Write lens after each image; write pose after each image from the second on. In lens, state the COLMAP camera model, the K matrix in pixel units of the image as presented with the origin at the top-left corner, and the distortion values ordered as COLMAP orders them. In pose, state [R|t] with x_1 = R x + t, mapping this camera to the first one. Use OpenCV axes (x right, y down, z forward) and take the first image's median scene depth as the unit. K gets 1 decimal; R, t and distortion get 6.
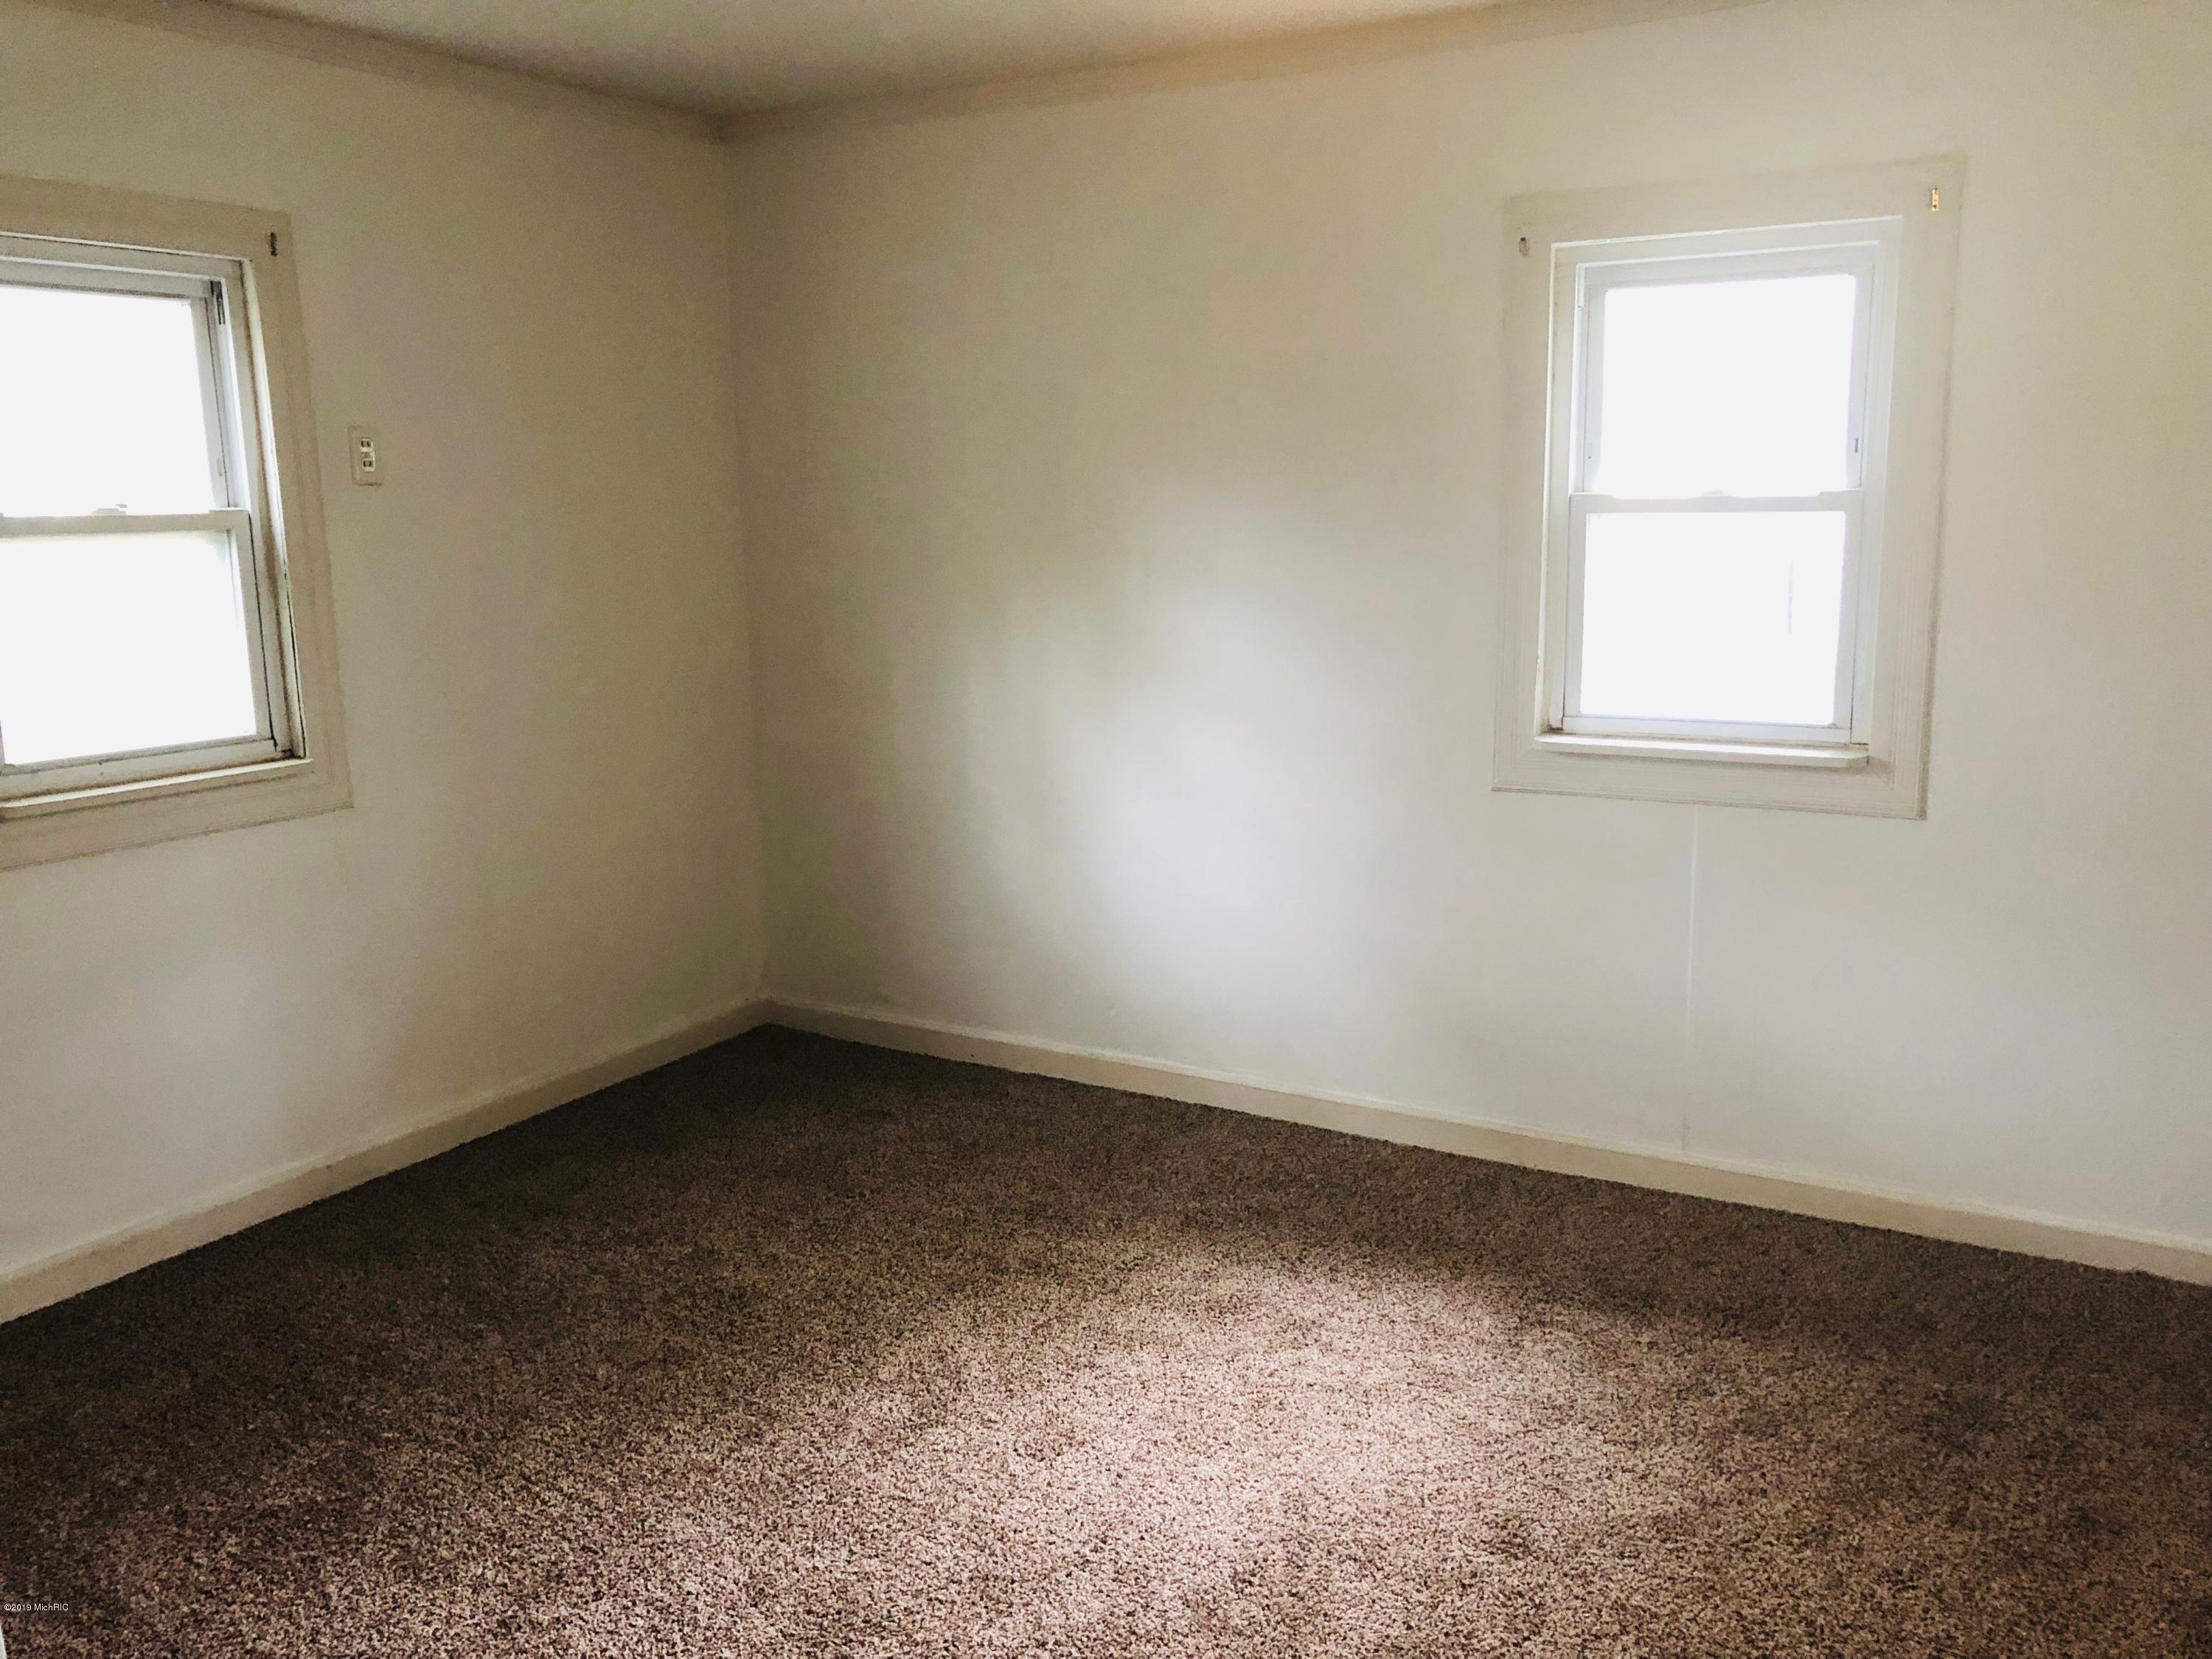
lens RADIAL K [[1815.6, 0, 1105.5], [0, 1815.6, 833.6], [0, 0, 1]] dist [0.003326, 0.025024]
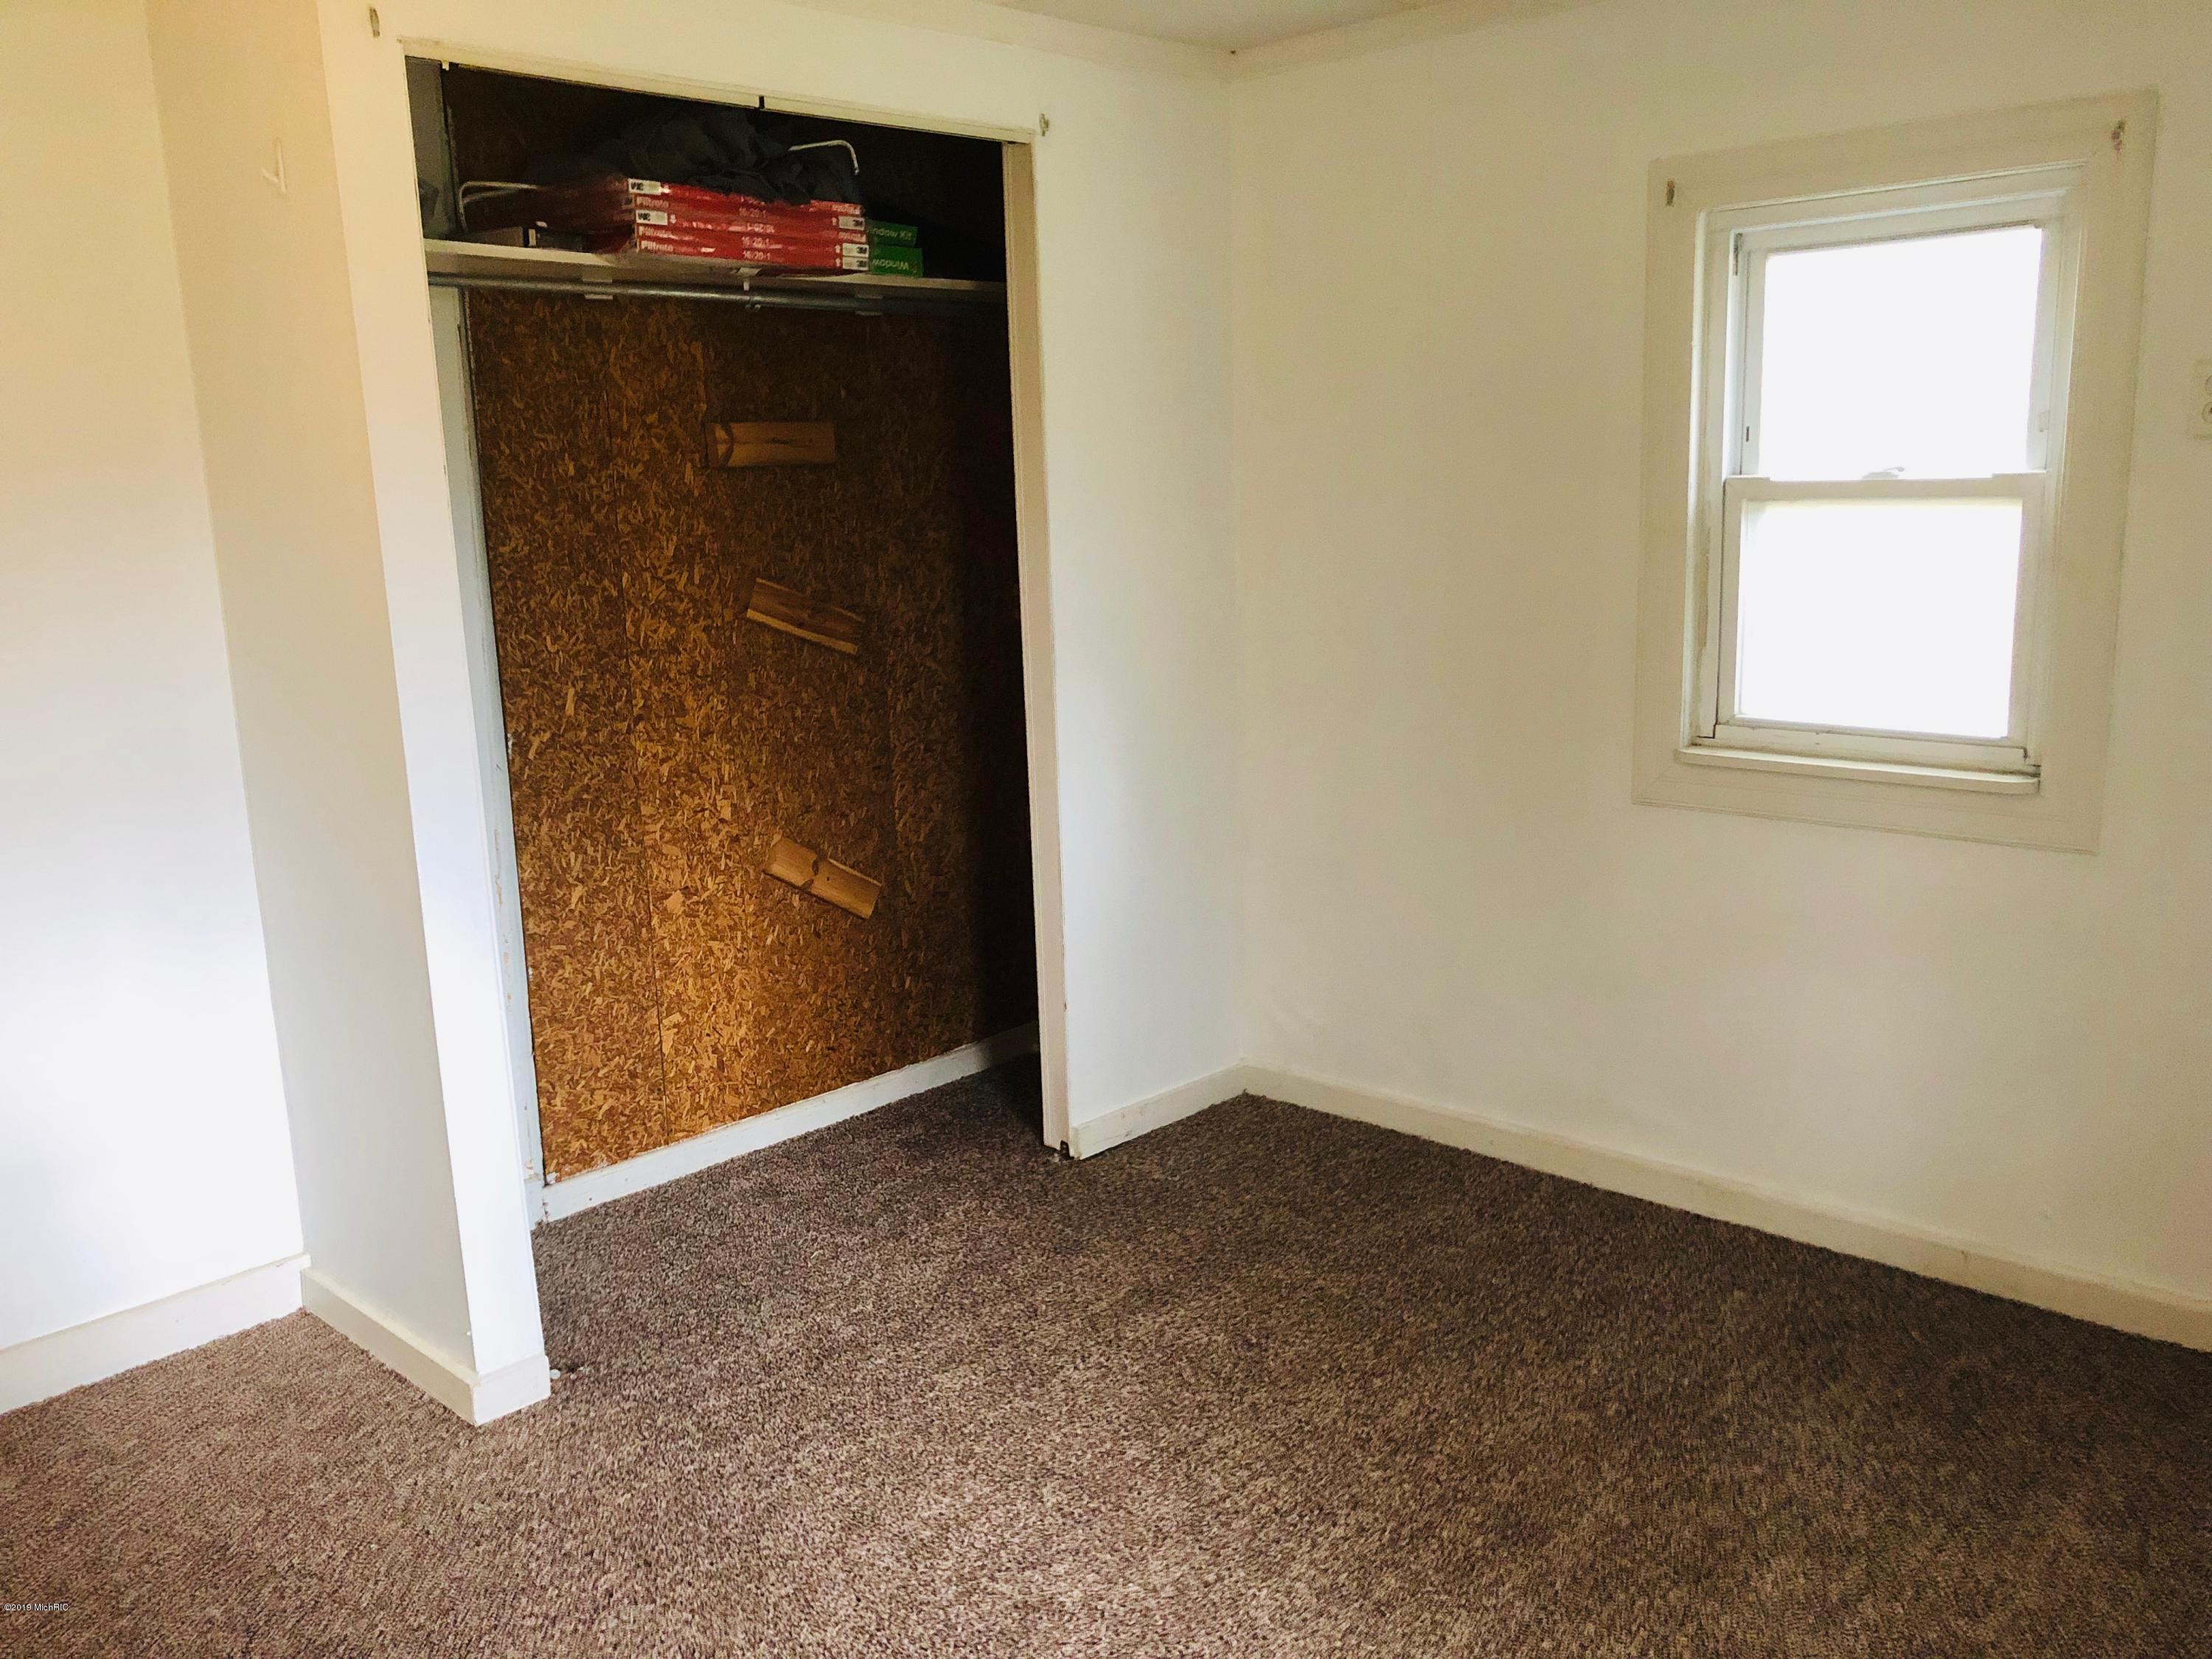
lens RADIAL K [[1815.6, 0, 1105.5], [0, 1815.6, 824.3], [0, 0, 1]] dist [0.003326, 0.025024]
pose [[-0.235992, 0.215673, -0.947519, 0.459898], [-0.148258, 0.955654, 0.254450, -0.176756], [0.960379, 0.200526, -0.193552, 0.798280]]
